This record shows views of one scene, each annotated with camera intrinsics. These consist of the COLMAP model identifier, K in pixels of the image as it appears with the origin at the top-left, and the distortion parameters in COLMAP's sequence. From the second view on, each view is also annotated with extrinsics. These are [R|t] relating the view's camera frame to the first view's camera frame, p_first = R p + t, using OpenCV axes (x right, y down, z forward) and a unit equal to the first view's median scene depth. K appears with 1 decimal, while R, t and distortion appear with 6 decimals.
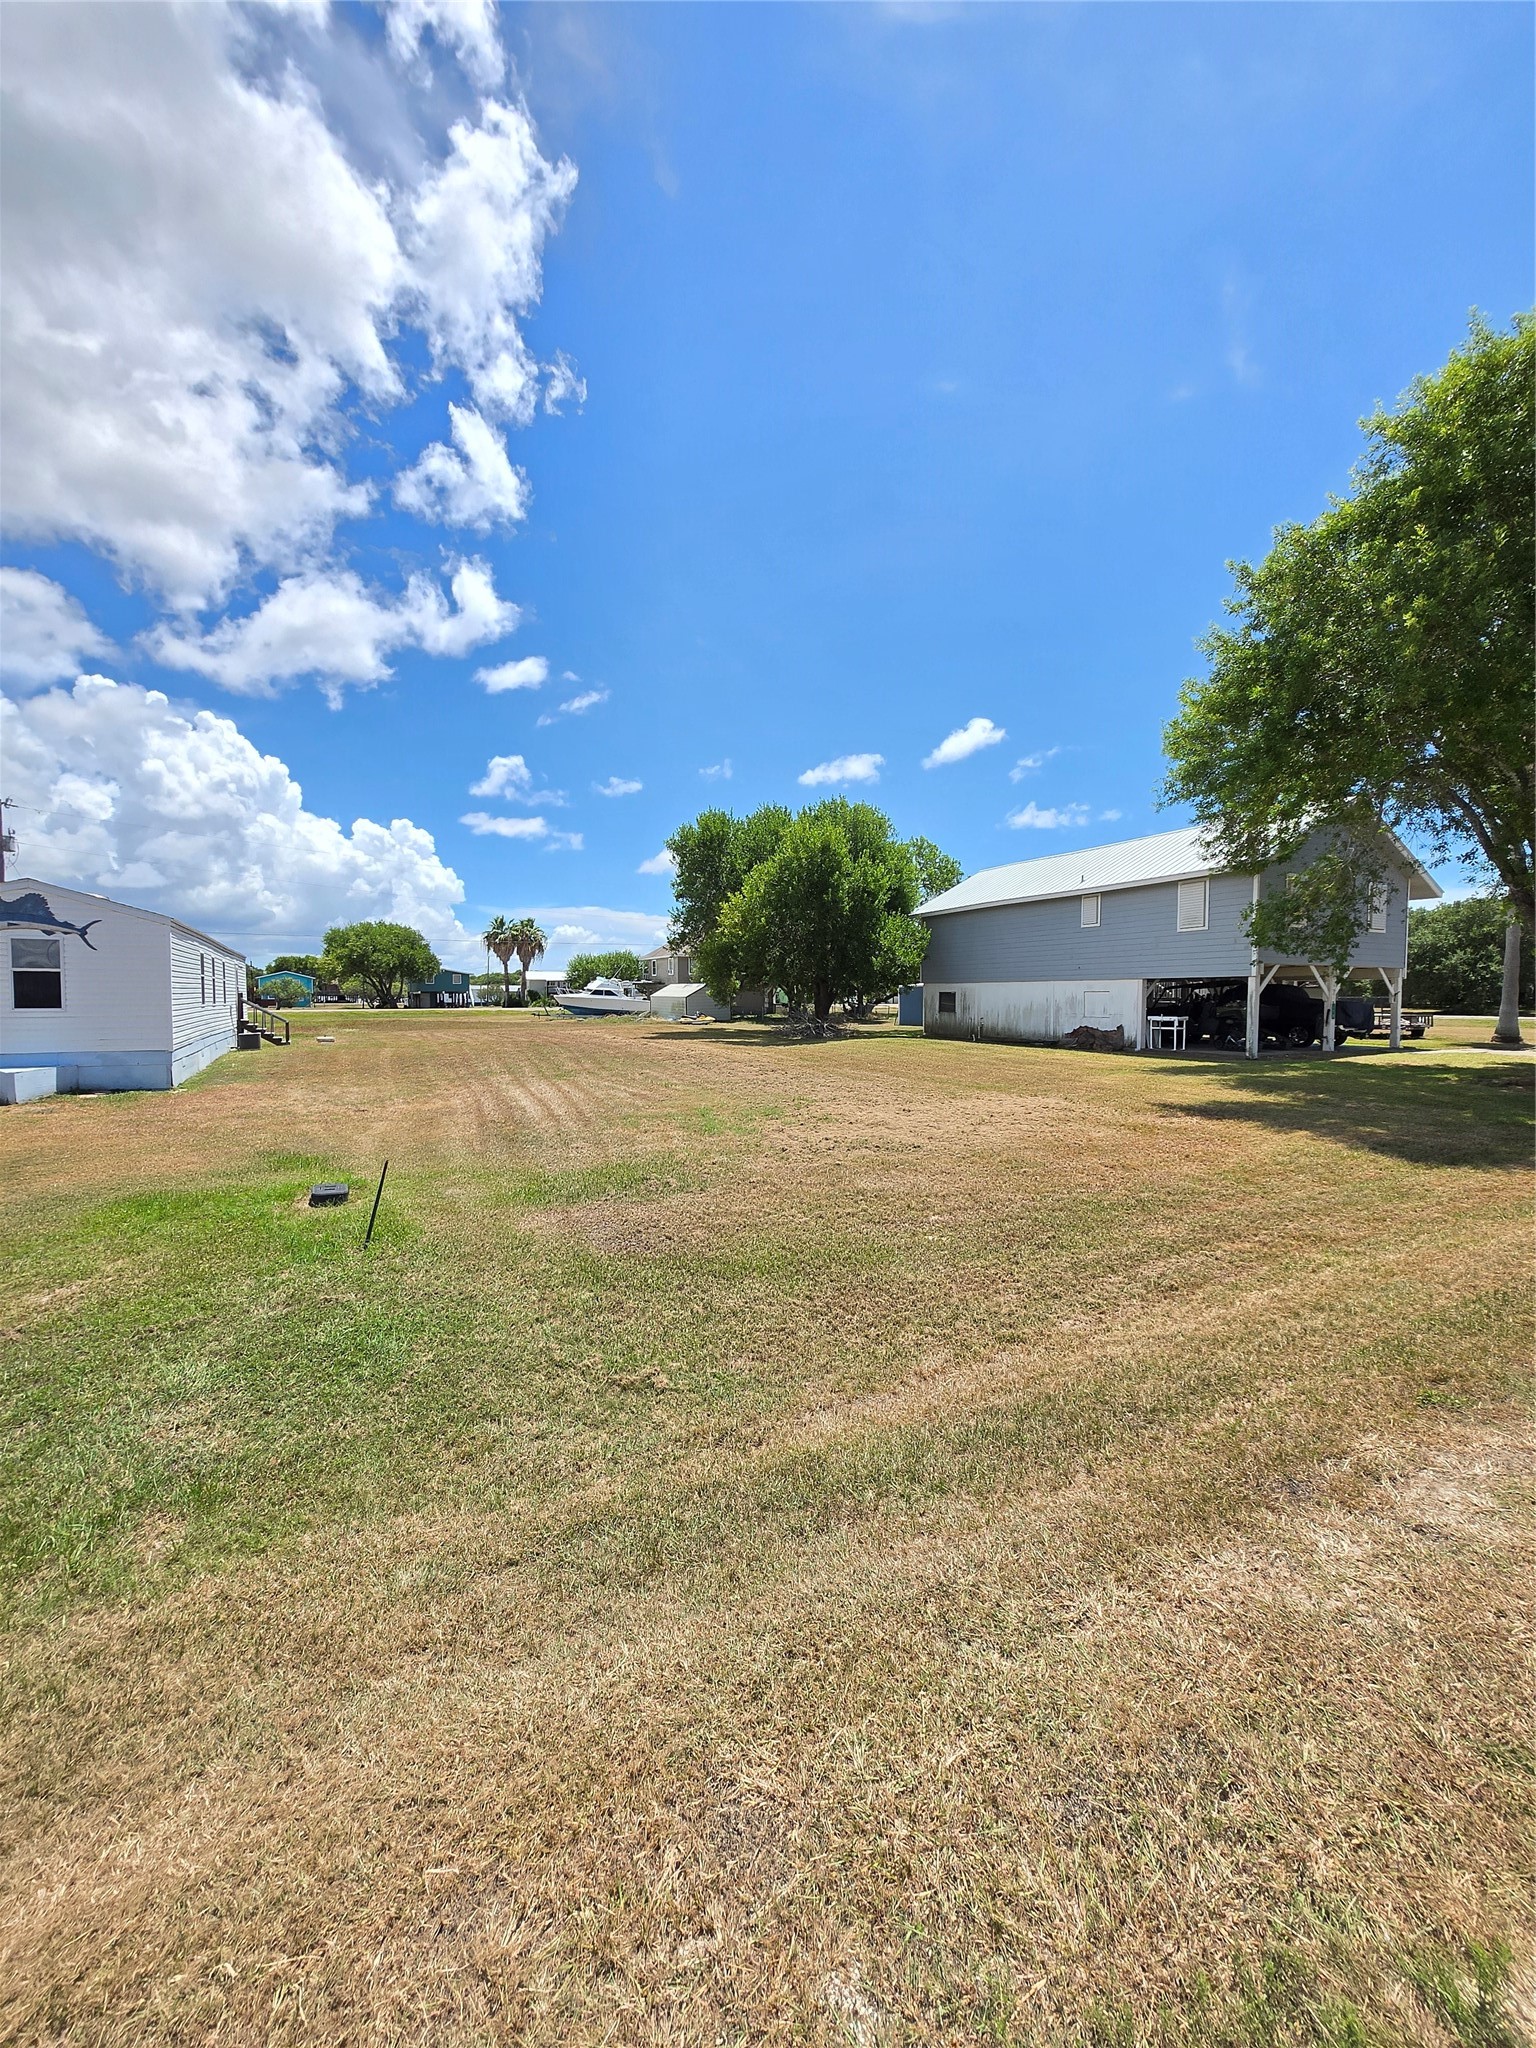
lens RADIAL K [[794.7, 0, 771.0], [0, 794.7, 1051.7], [0, 0, 1]] dist [-0.003973, -0.000265]
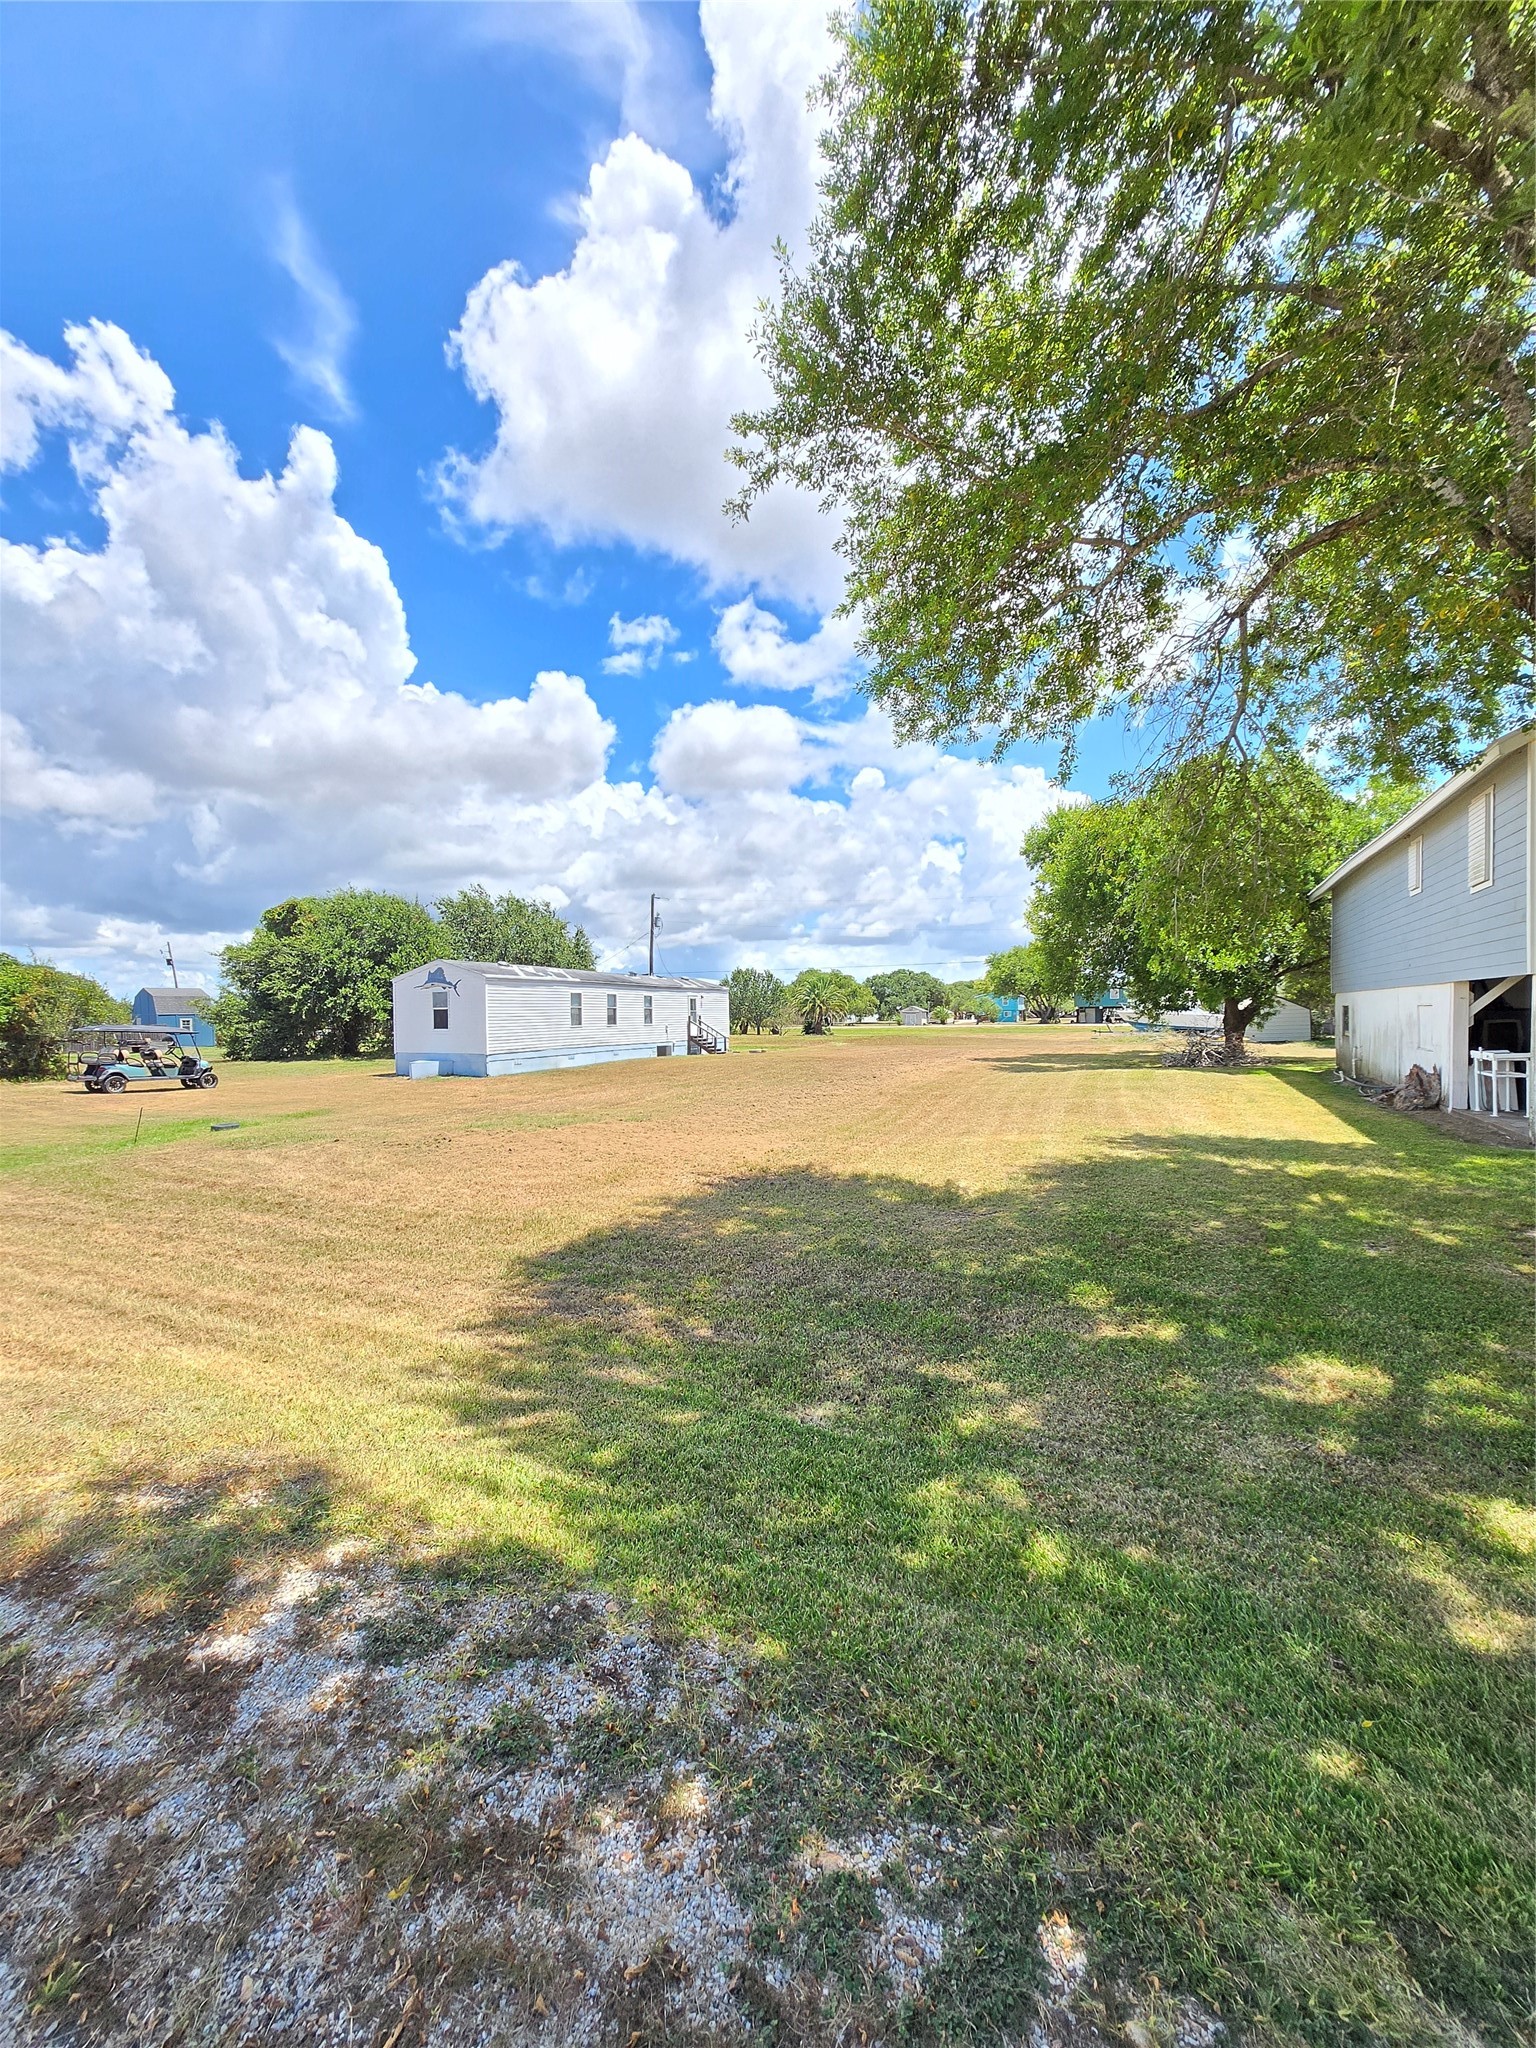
lens RADIAL K [[798.7, 0, 748.5], [0, 798.7, 1074.9], [0, 0, 1]] dist [0.000340, -0.000058]
pose [[0.585694, 0.052581, -0.808825, 0.500929], [-0.043025, 0.998504, 0.033757, -0.020311], [0.809389, 0.015028, 0.587080, 0.236761]]
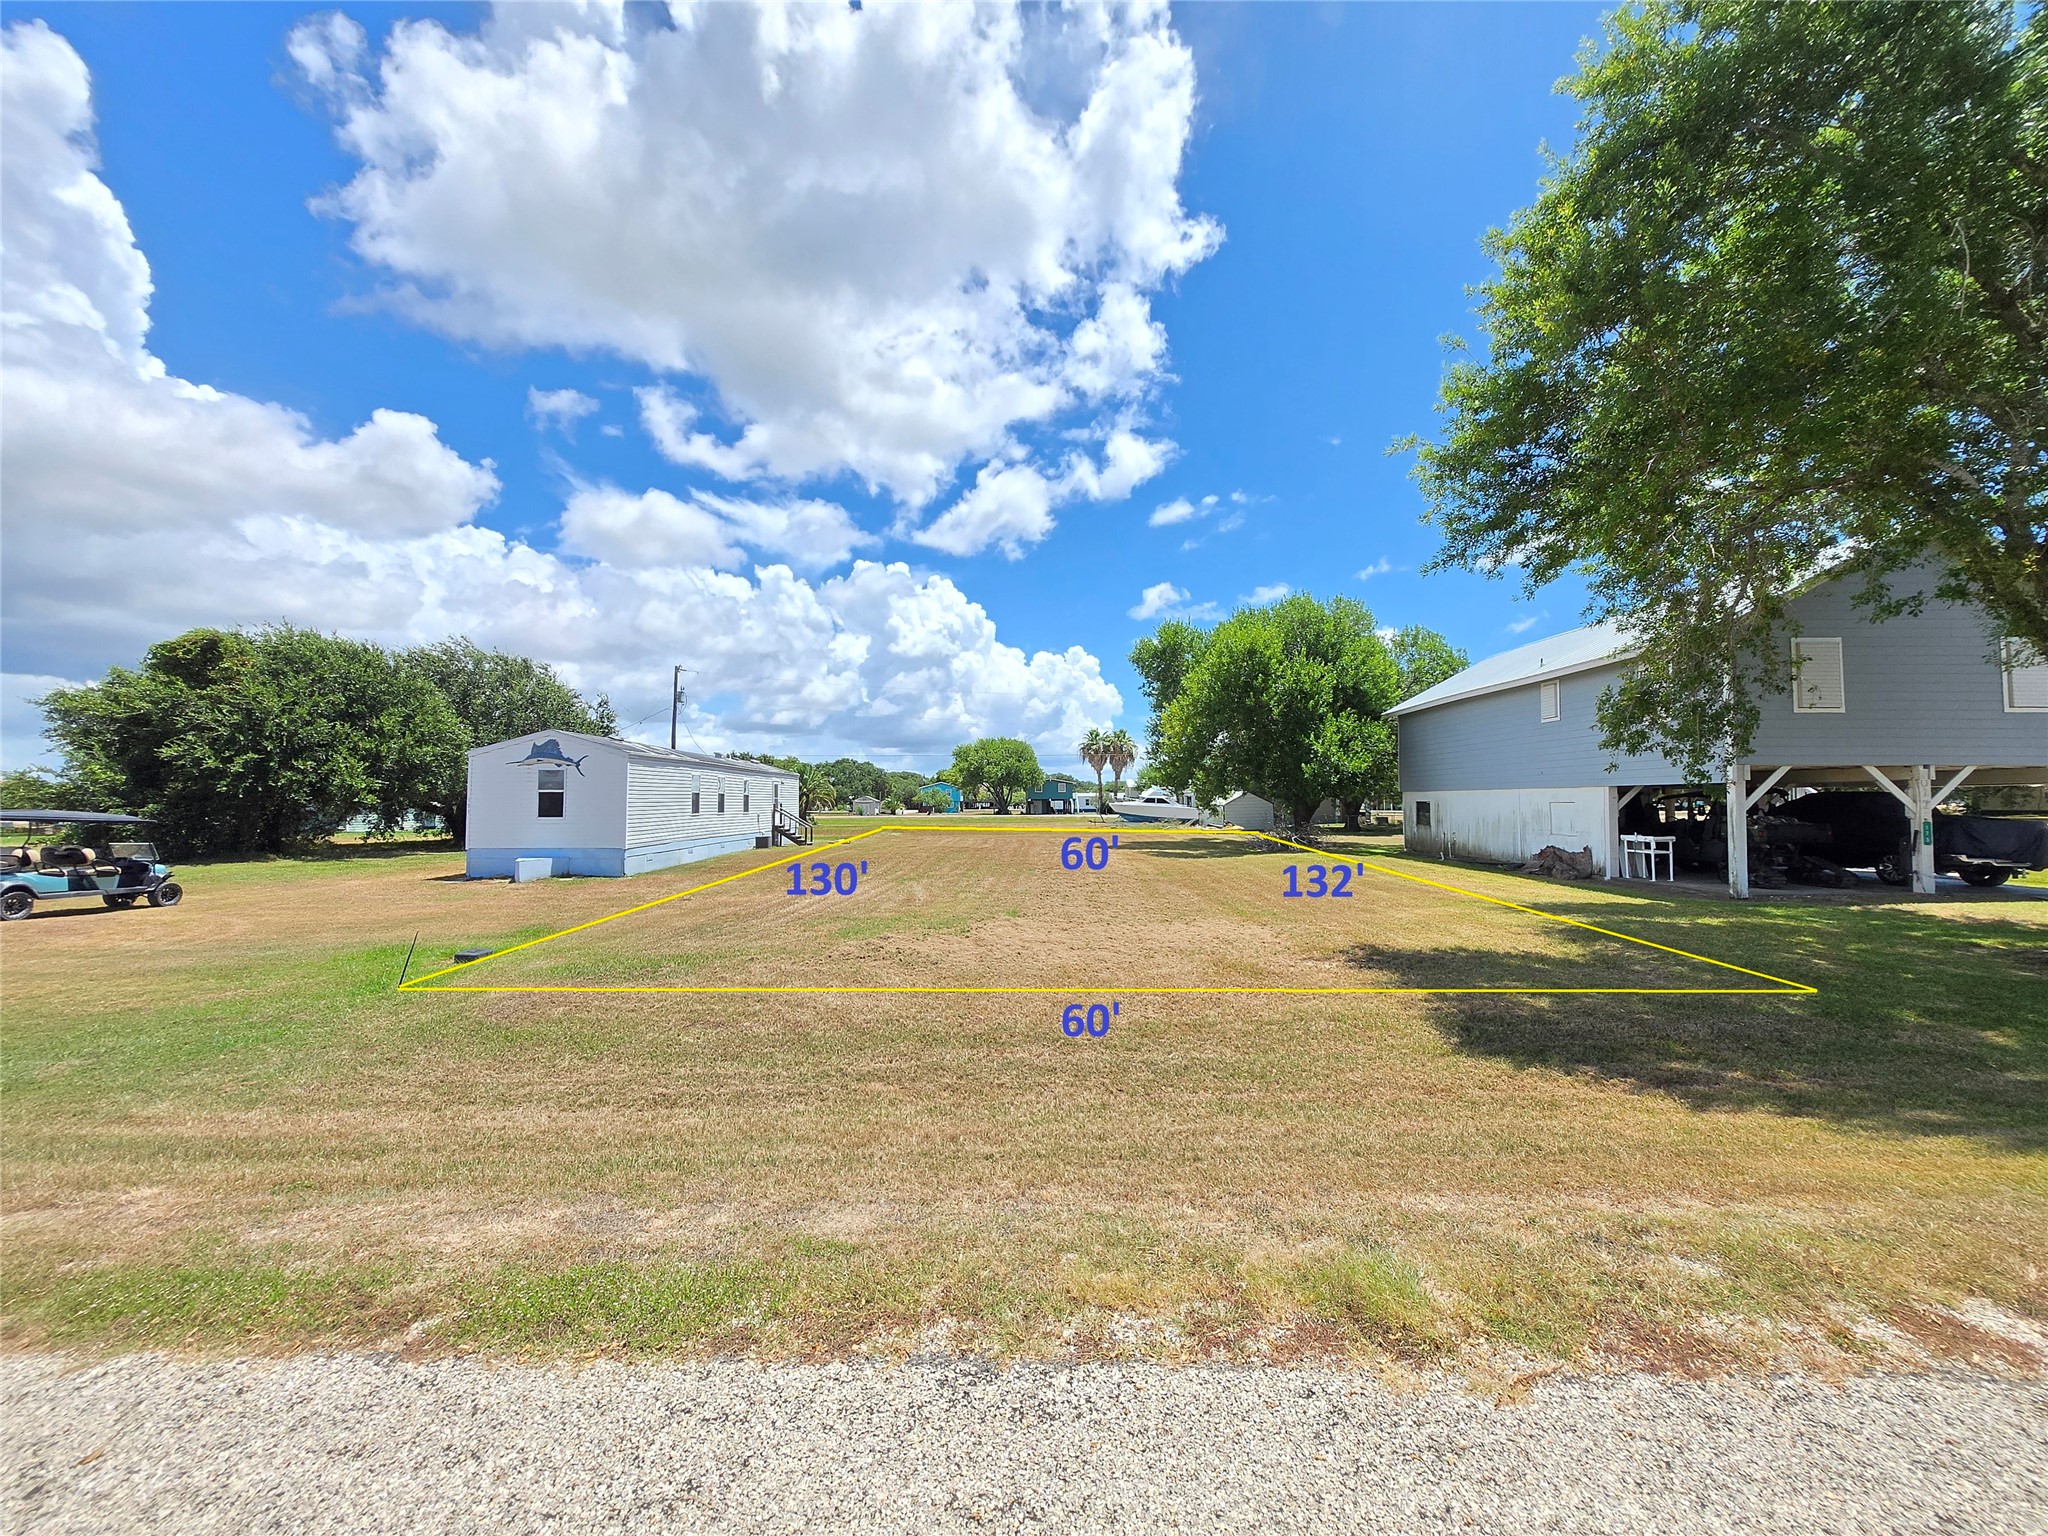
lens RADIAL K [[794.7, 0, 1024.0], [0, 794.7, 768.0], [0, 0, 1]] dist [-0.003973, -0.000265]
pose [[0.885887, -0.020942, -0.463428, 0.258840], [-0.031196, 0.994030, -0.104553, -0.009135], [0.462851, 0.107079, 0.879945, 0.051984]]
